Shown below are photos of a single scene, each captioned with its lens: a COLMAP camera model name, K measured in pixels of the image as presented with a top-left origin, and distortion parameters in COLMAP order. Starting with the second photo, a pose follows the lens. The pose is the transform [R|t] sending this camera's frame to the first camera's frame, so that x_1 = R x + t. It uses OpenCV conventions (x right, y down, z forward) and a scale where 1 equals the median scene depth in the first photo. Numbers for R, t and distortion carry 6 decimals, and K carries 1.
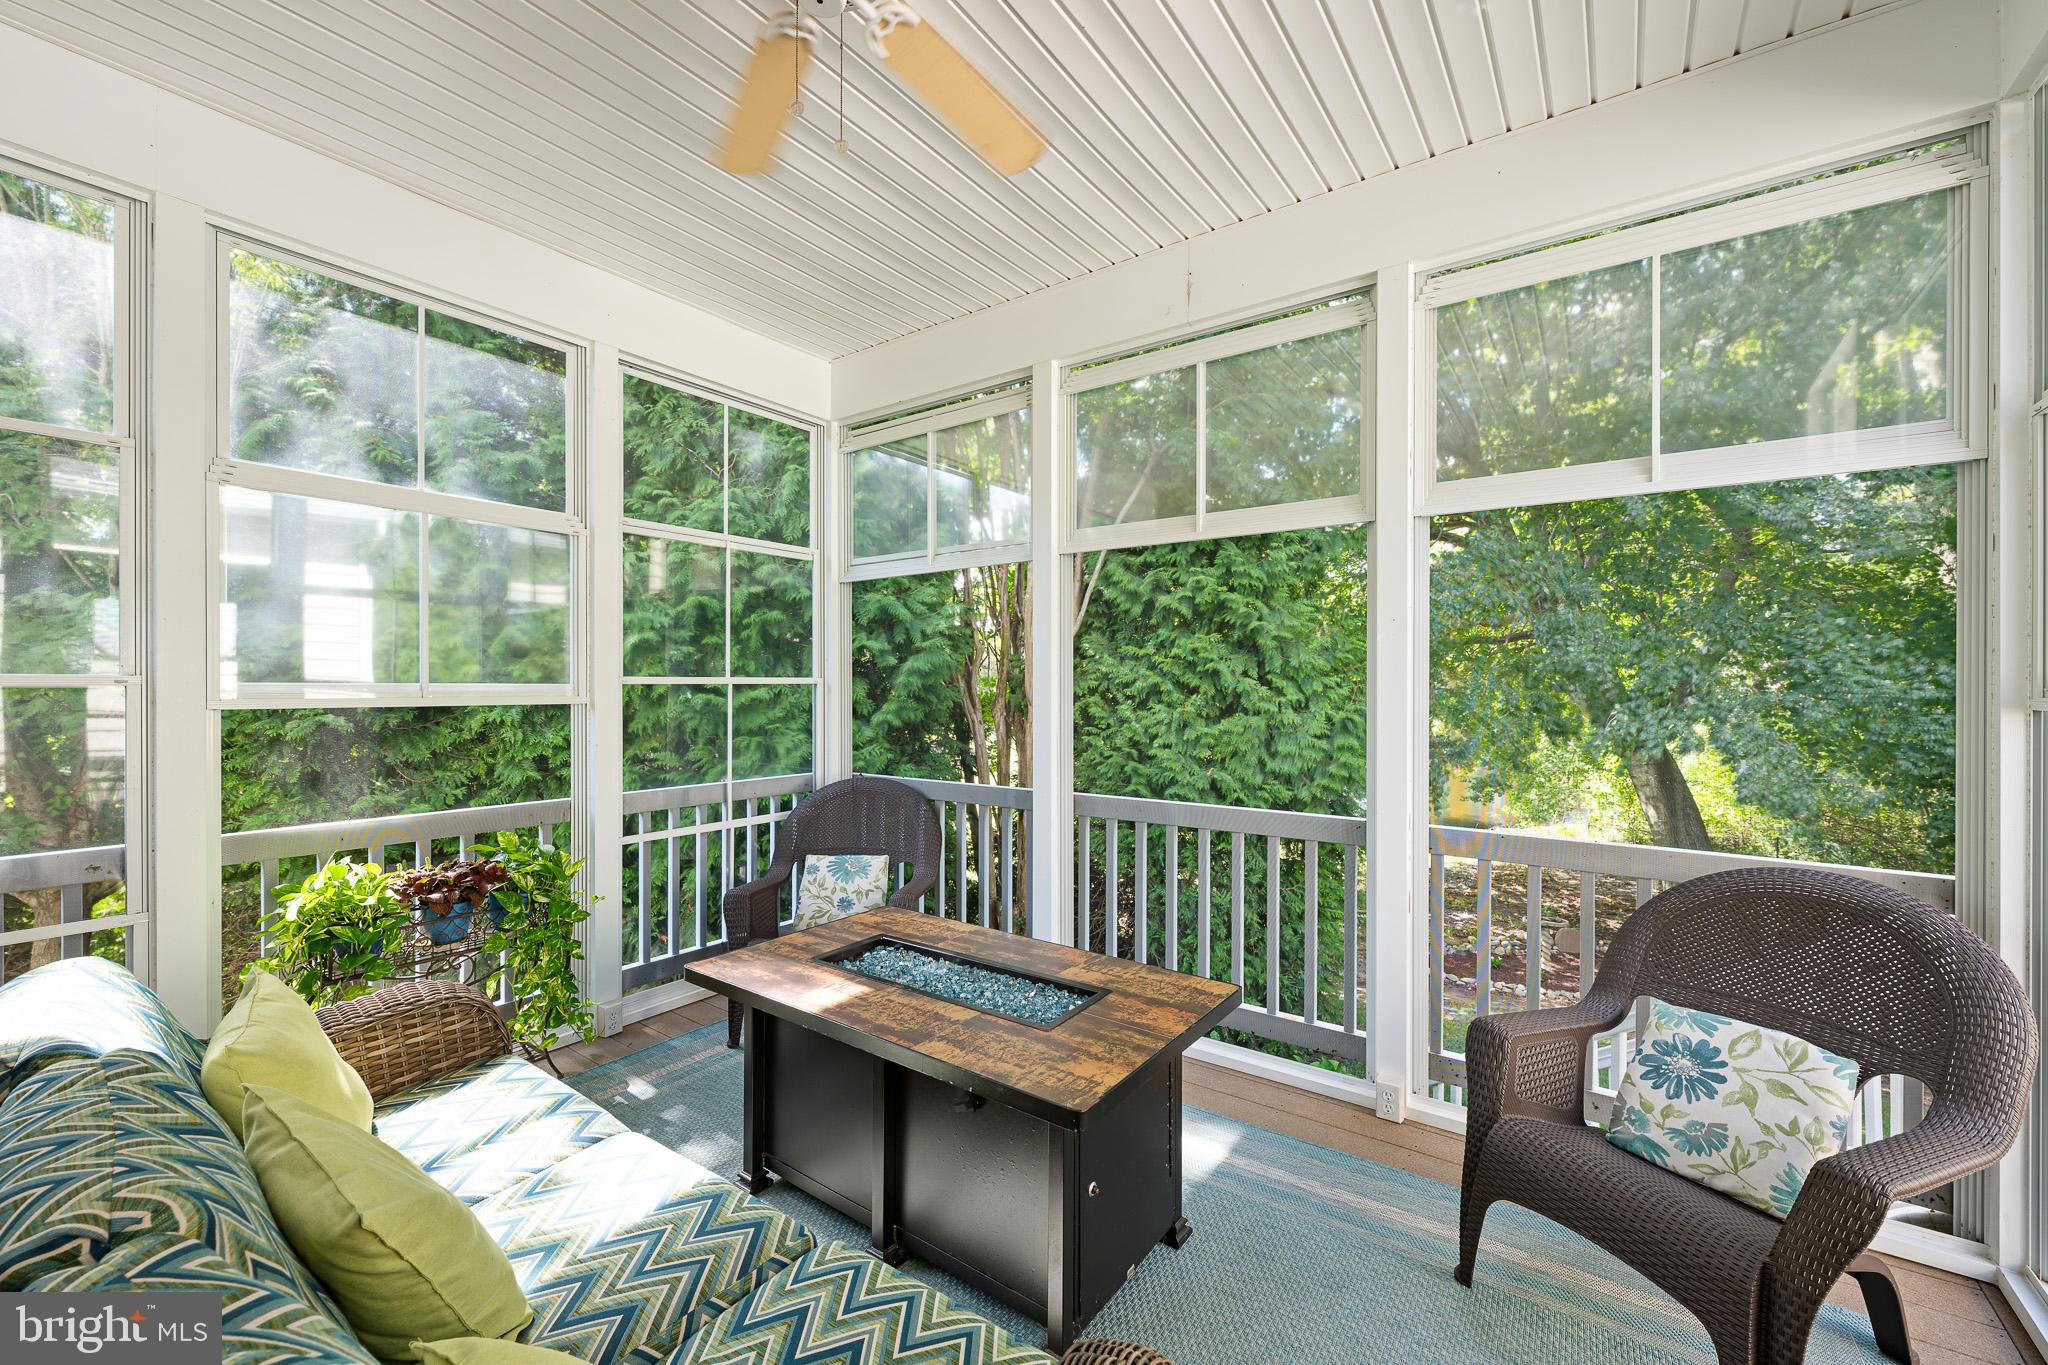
lens RADIAL K [[832.1, 0, 1019.6], [0, 832.1, 684.1], [0, 0, 1]] dist [0.002368, 0.000142]
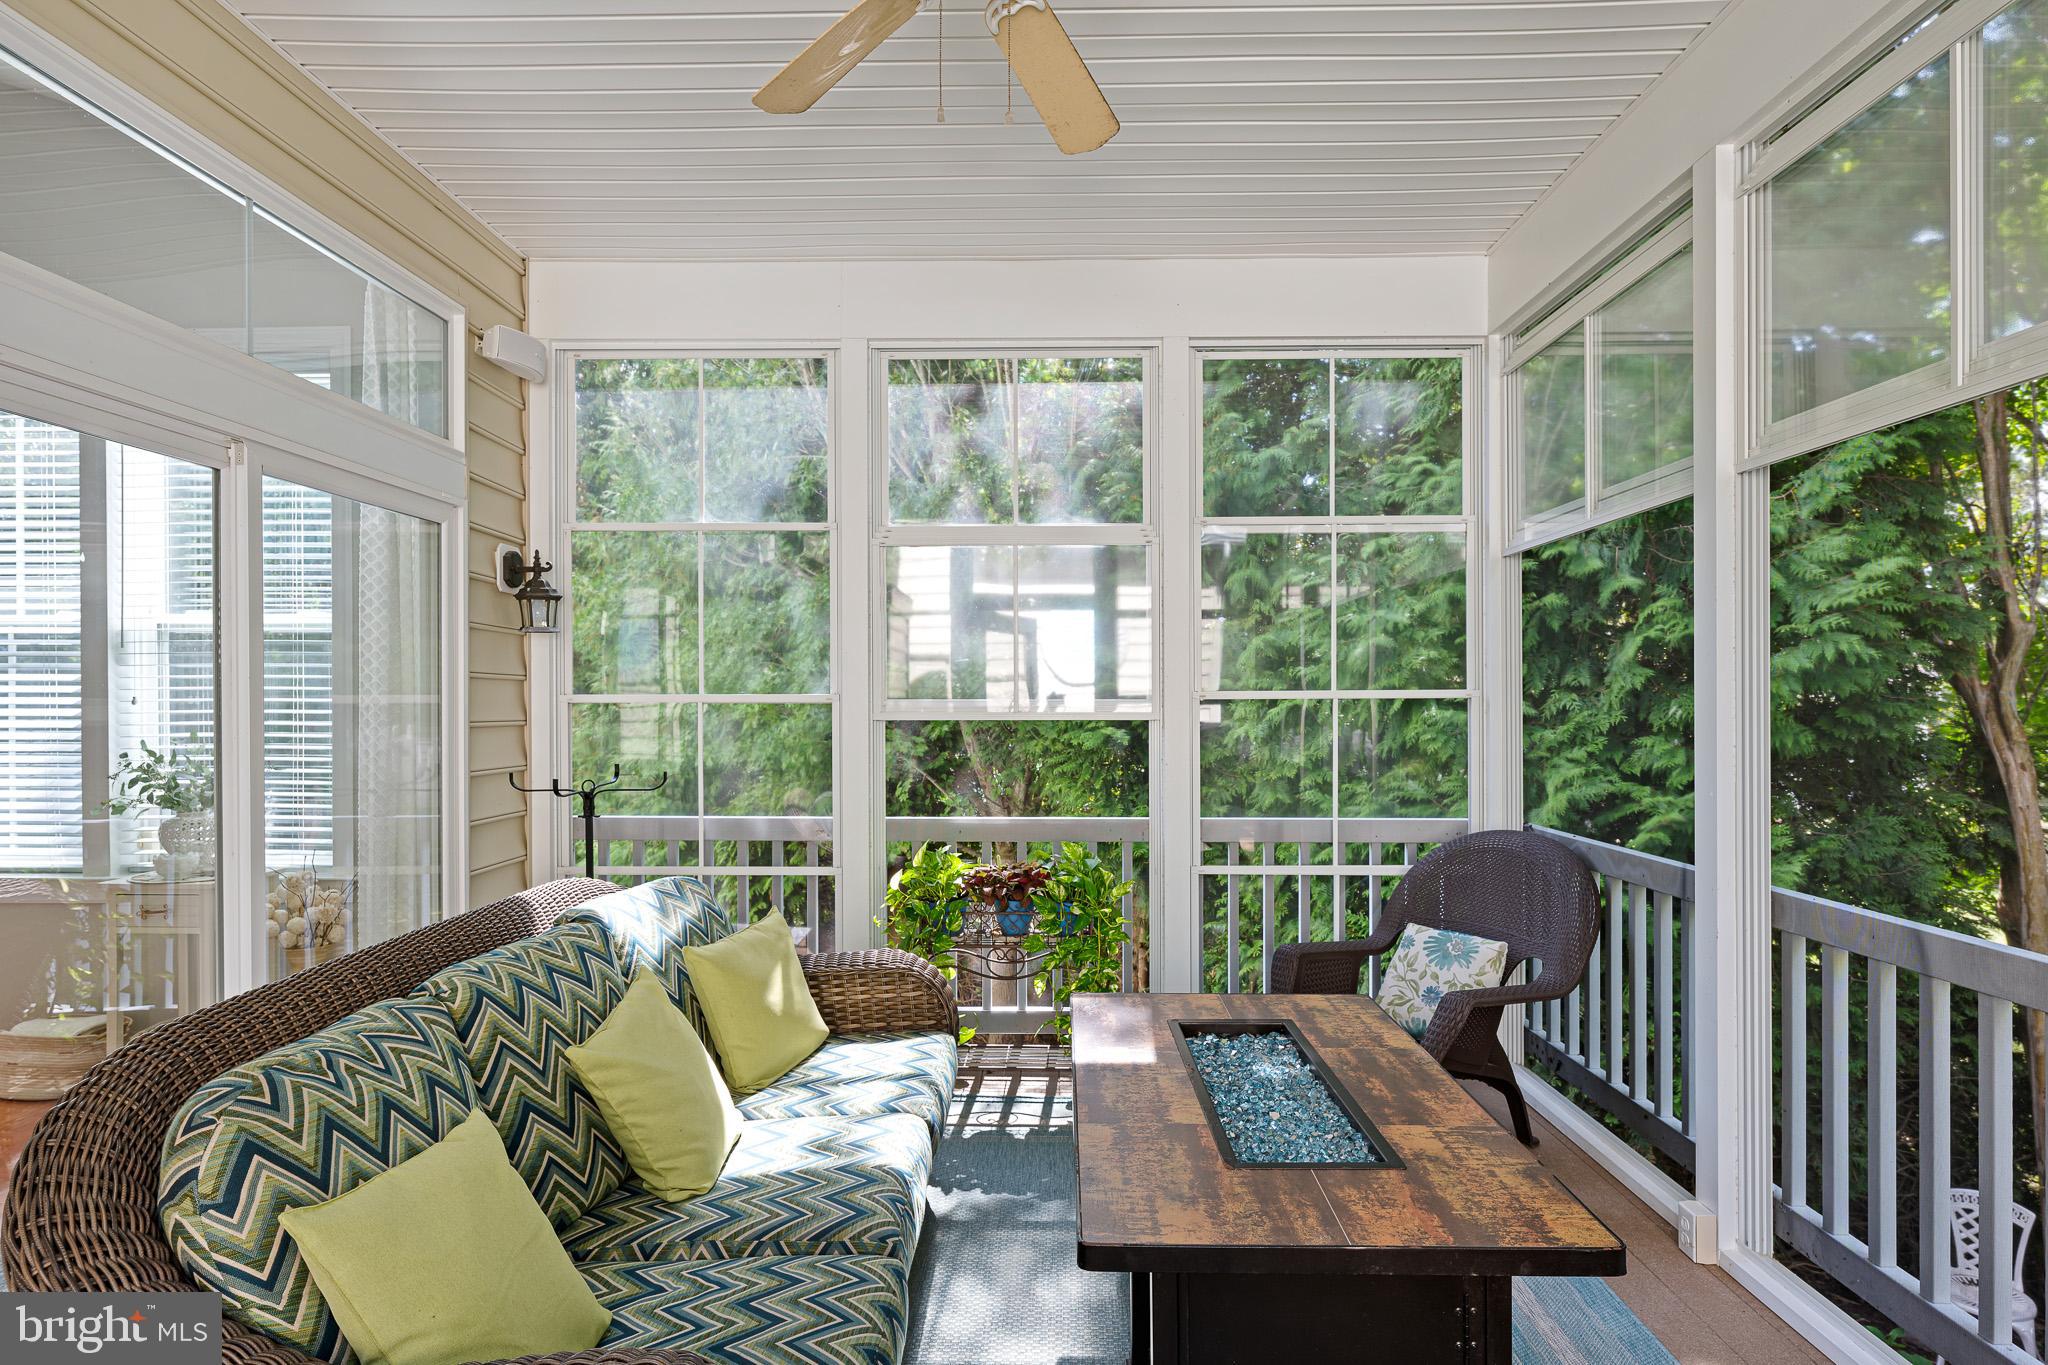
lens RADIAL K [[1086.5, 0, 1025.5], [0, 1086.5, 689.3], [0, 0, 1]] dist [-0.003510, -0.000226]
pose [[0.577784, -0.007350, -0.816156, 0.357364], [0.002026, 0.999969, -0.007571, -0.000984], [0.816187, 0.002721, 0.577781, 0.143472]]
